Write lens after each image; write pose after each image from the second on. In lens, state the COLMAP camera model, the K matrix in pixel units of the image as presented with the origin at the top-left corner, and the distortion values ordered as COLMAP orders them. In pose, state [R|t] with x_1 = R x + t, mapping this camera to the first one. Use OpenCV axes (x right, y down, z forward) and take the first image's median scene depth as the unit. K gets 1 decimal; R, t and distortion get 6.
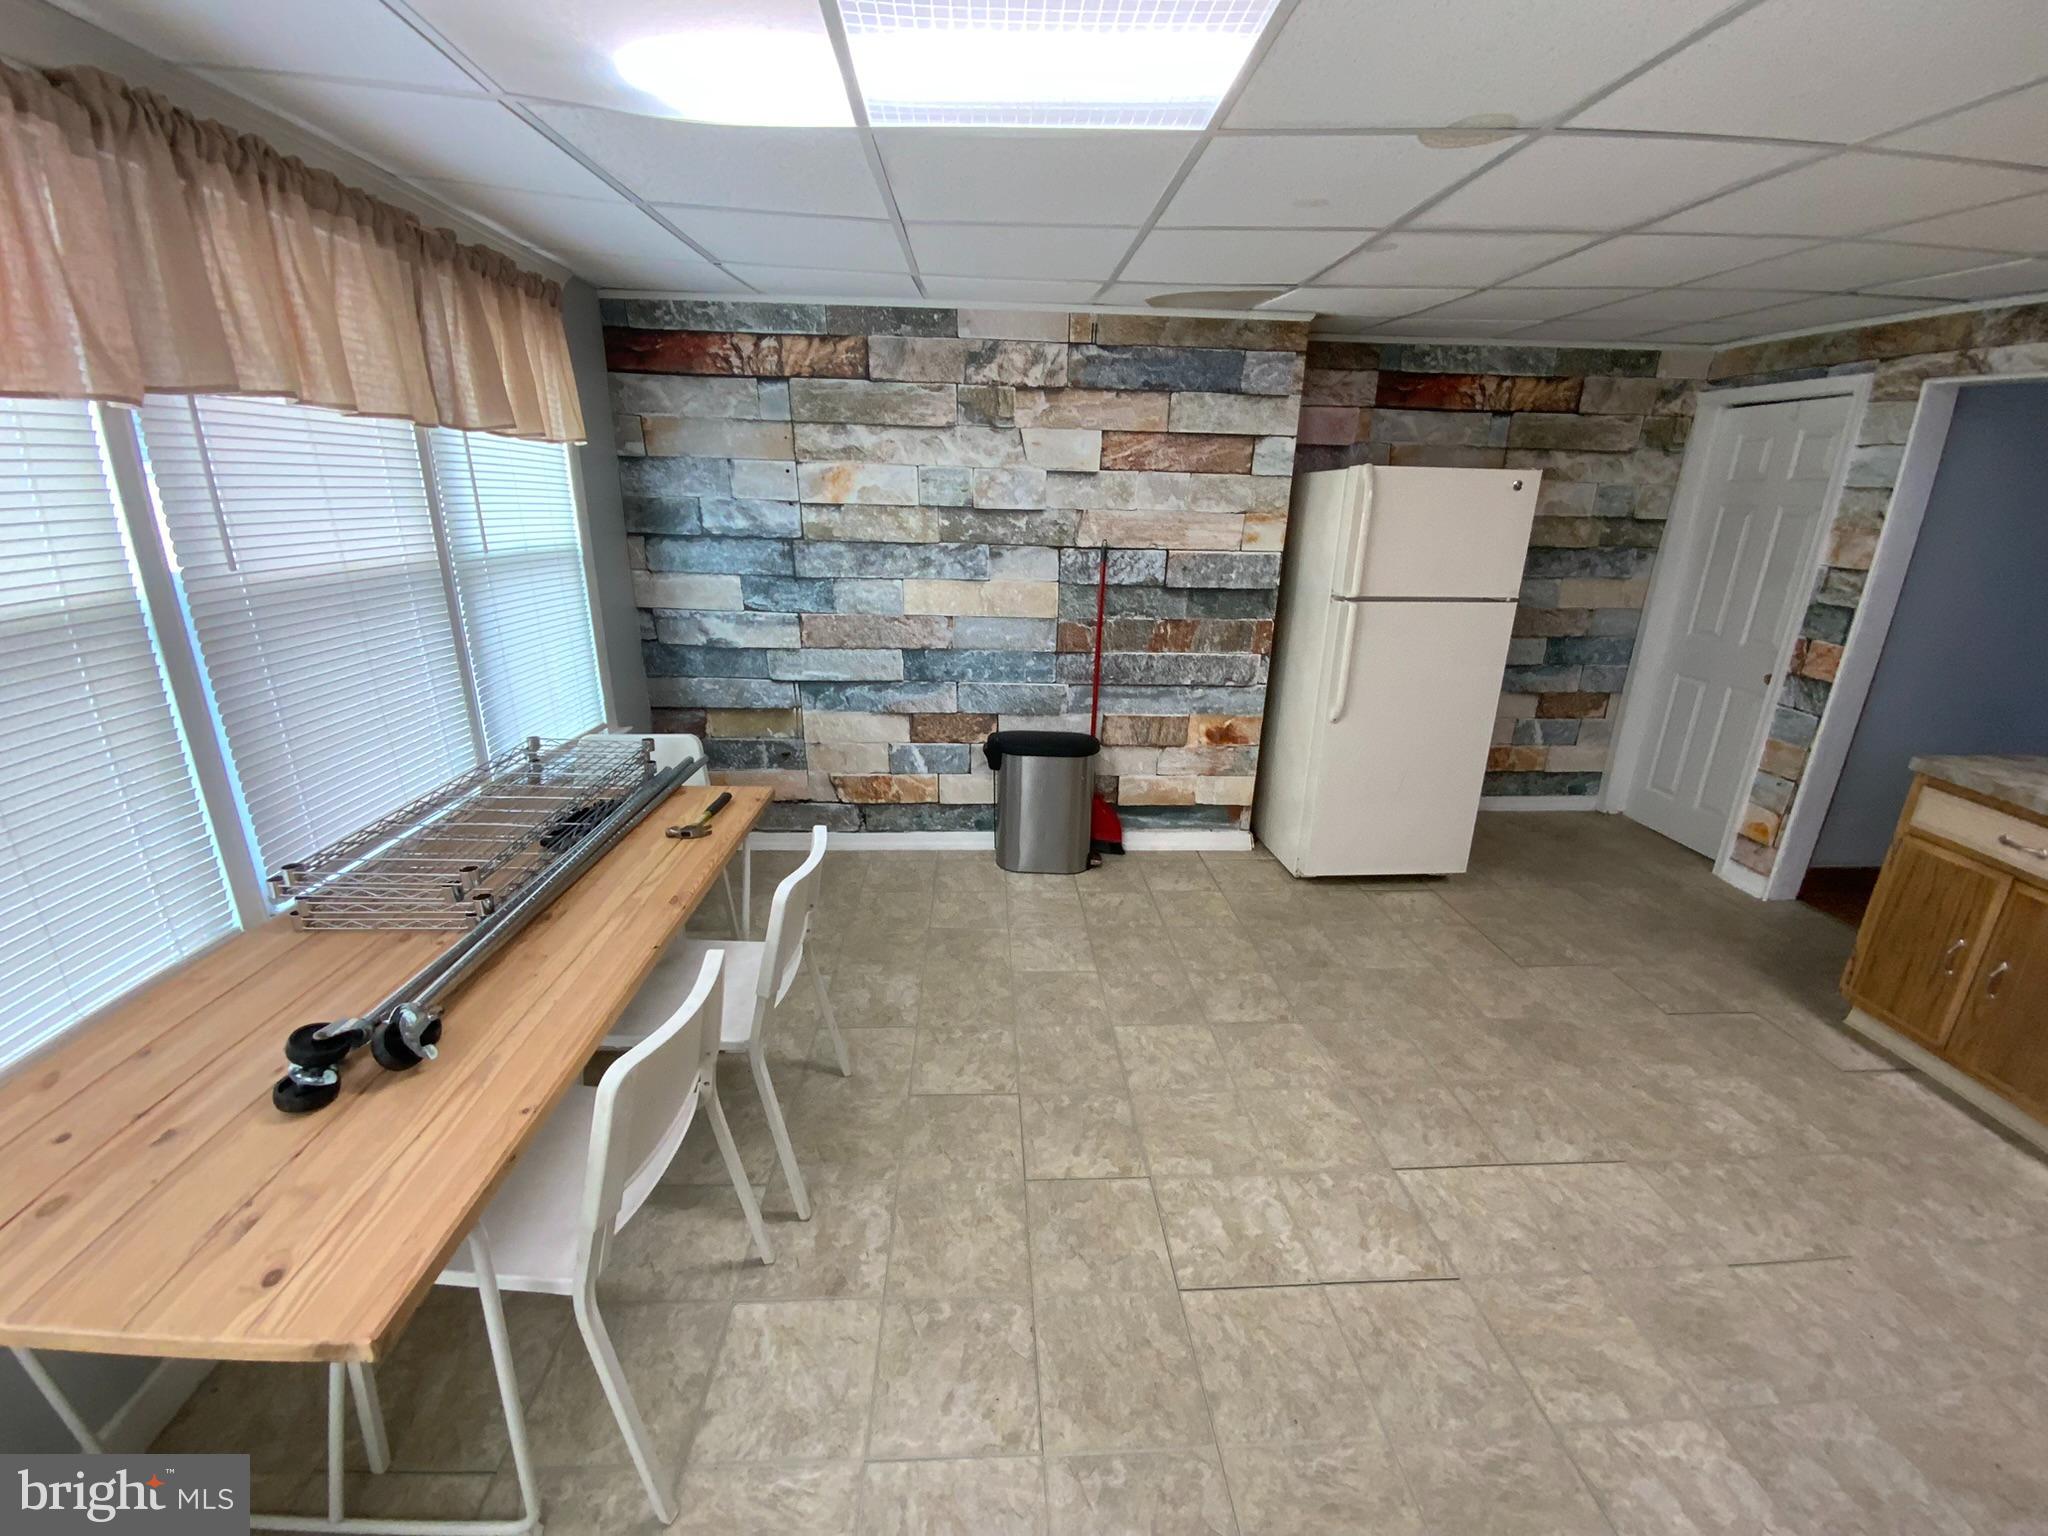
lens RADIAL K [[827.6, 0, 1025.7], [0, 827.6, 777.4], [0, 0, 1]] dist [-0.008422, -0.000307]
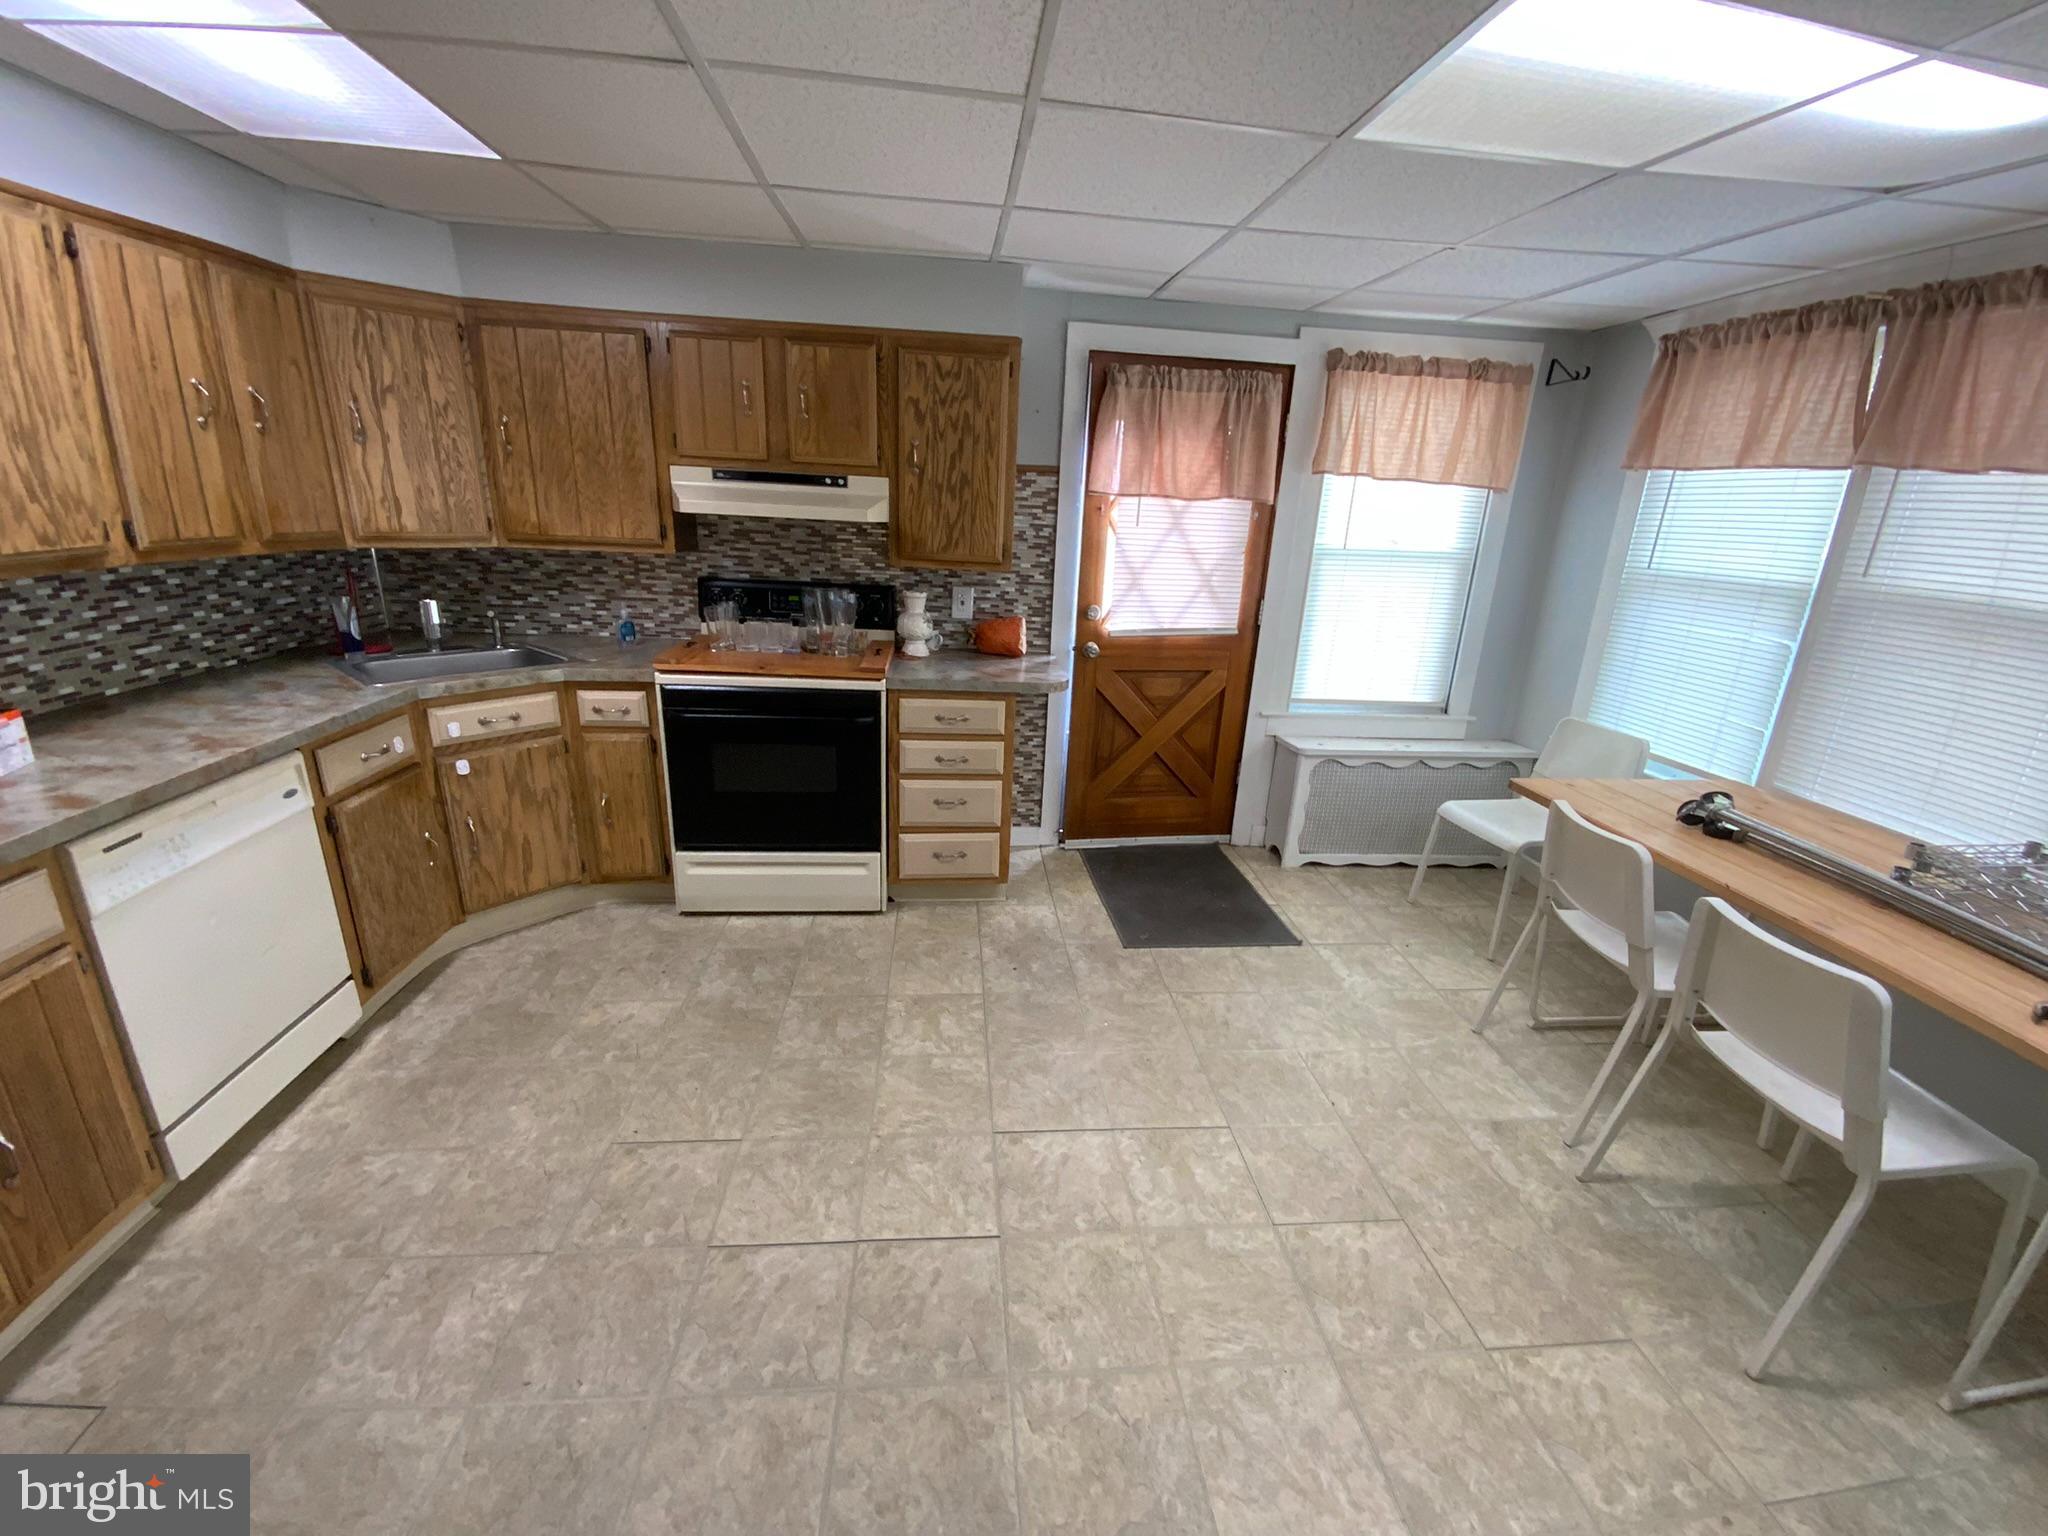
lens RADIAL K [[822.8, 0, 1031.4], [0, 822.8, 780.2], [0, 0, 1]] dist [0.022718, -0.022064]
pose [[-0.997418, -0.047368, -0.053973, 0.503224], [-0.070464, 0.790477, 0.608424, -0.453763], [0.013845, 0.610657, -0.791774, 1.456875]]
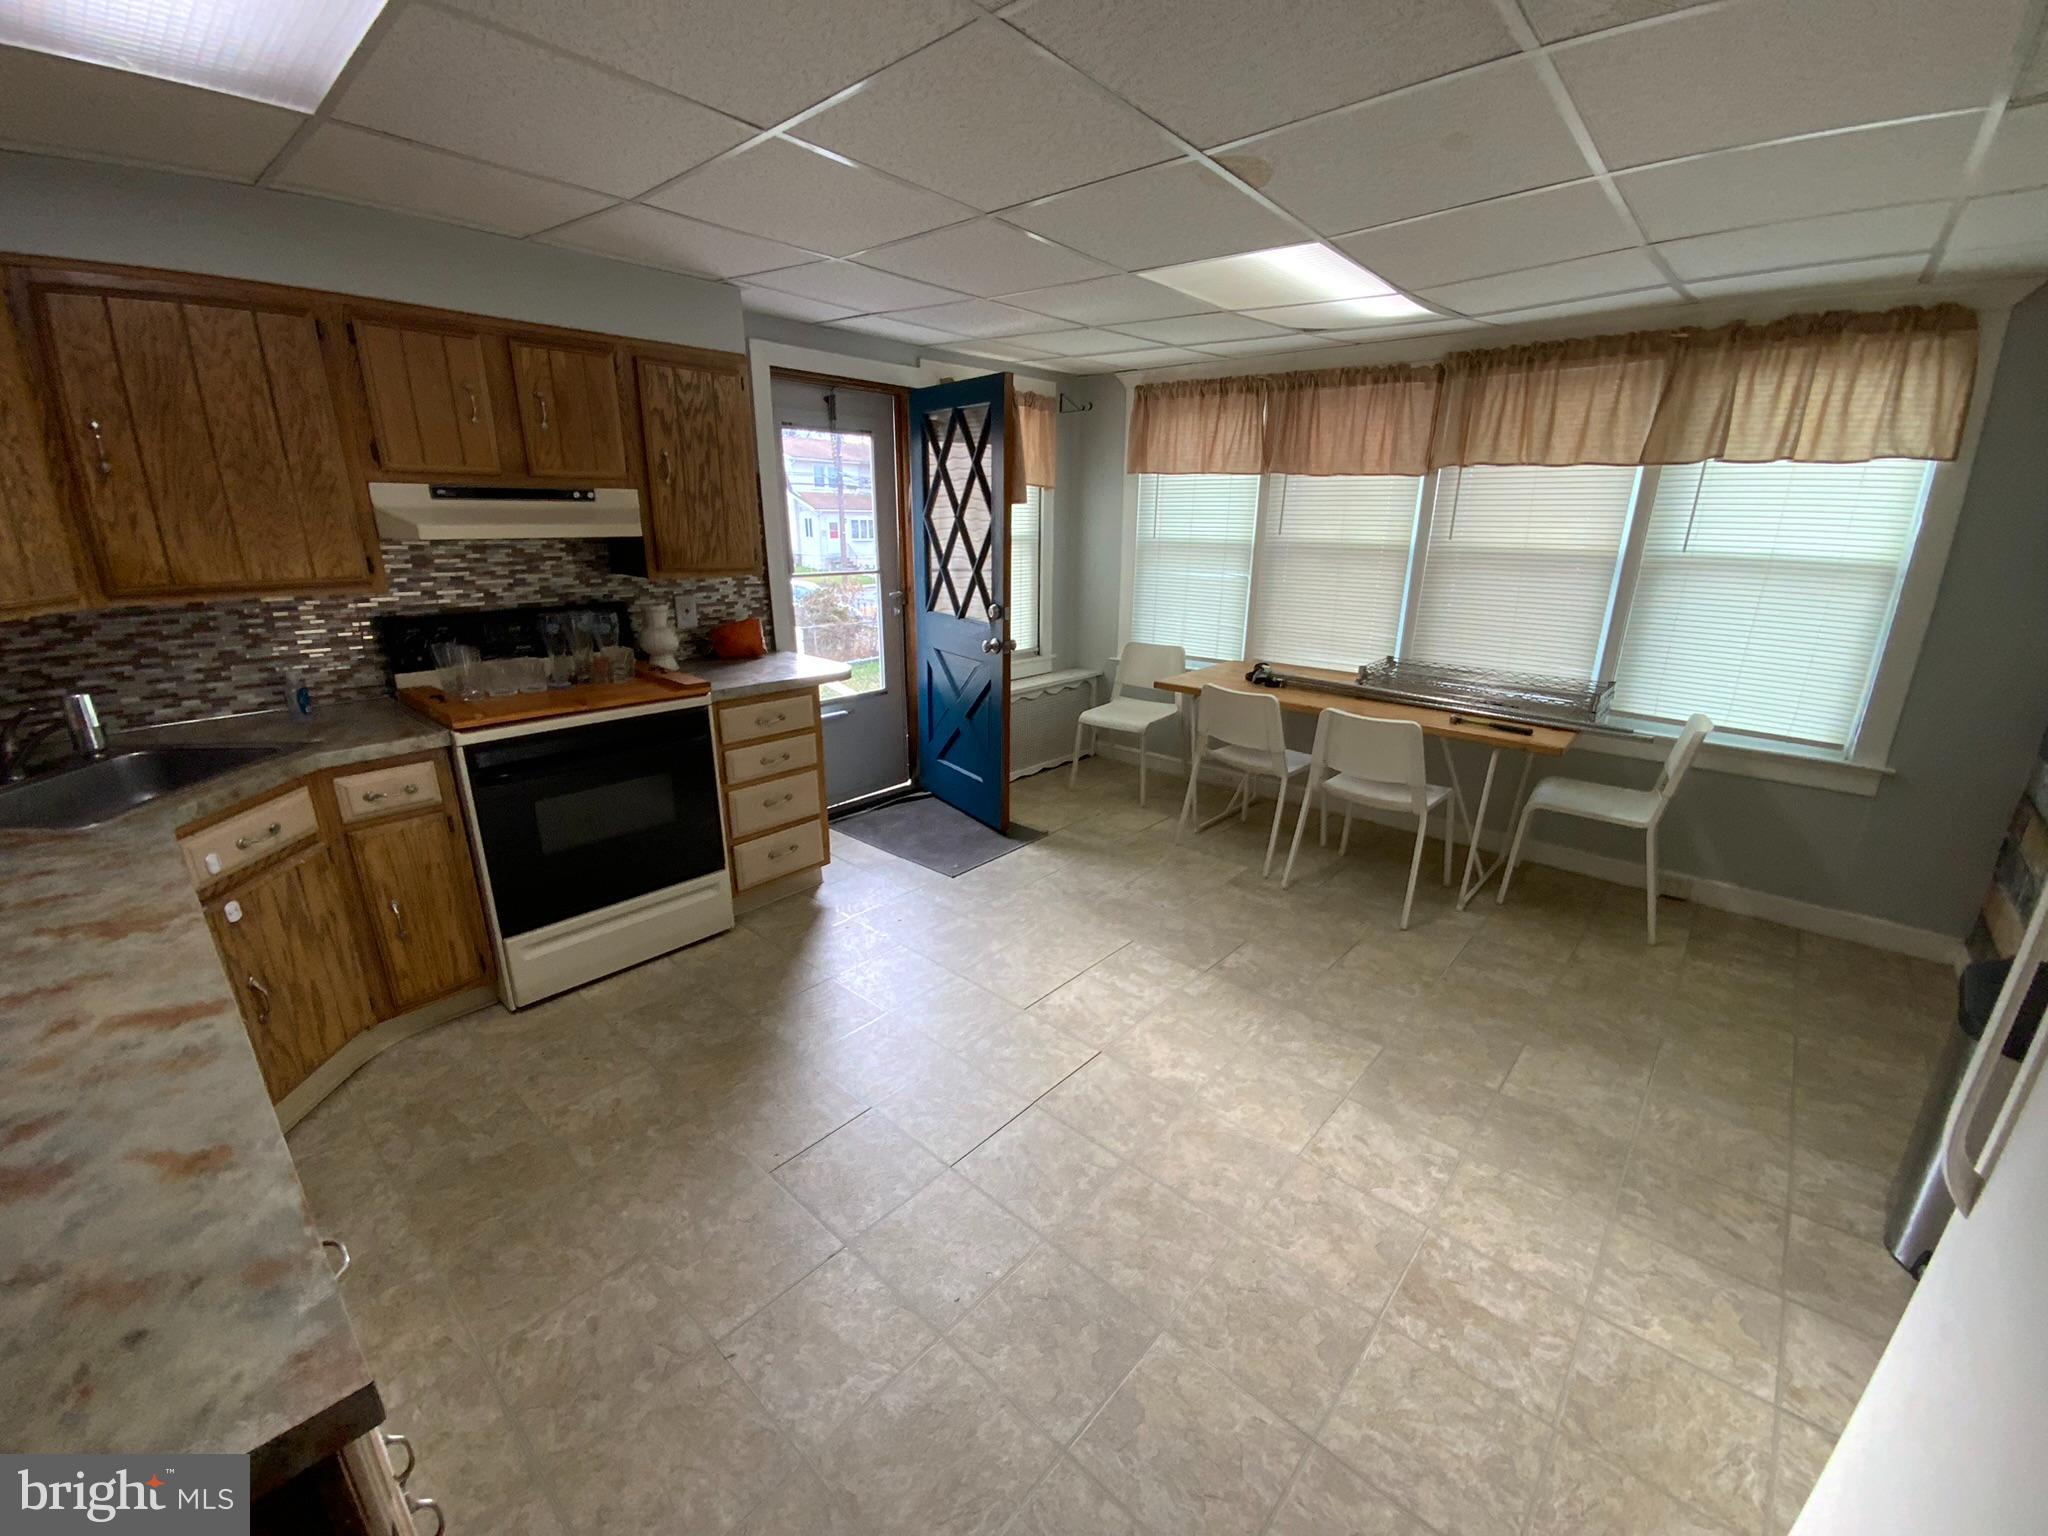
lens RADIAL K [[827.6, 0, 1025.7], [0, 827.6, 777.4], [0, 0, 1]] dist [-0.008422, -0.000307]
pose [[-0.704539, 0.194872, -0.682385, 1.308788], [-0.256289, 0.826797, 0.500722, -0.436284], [0.661771, 0.527666, -0.532567, 1.409774]]
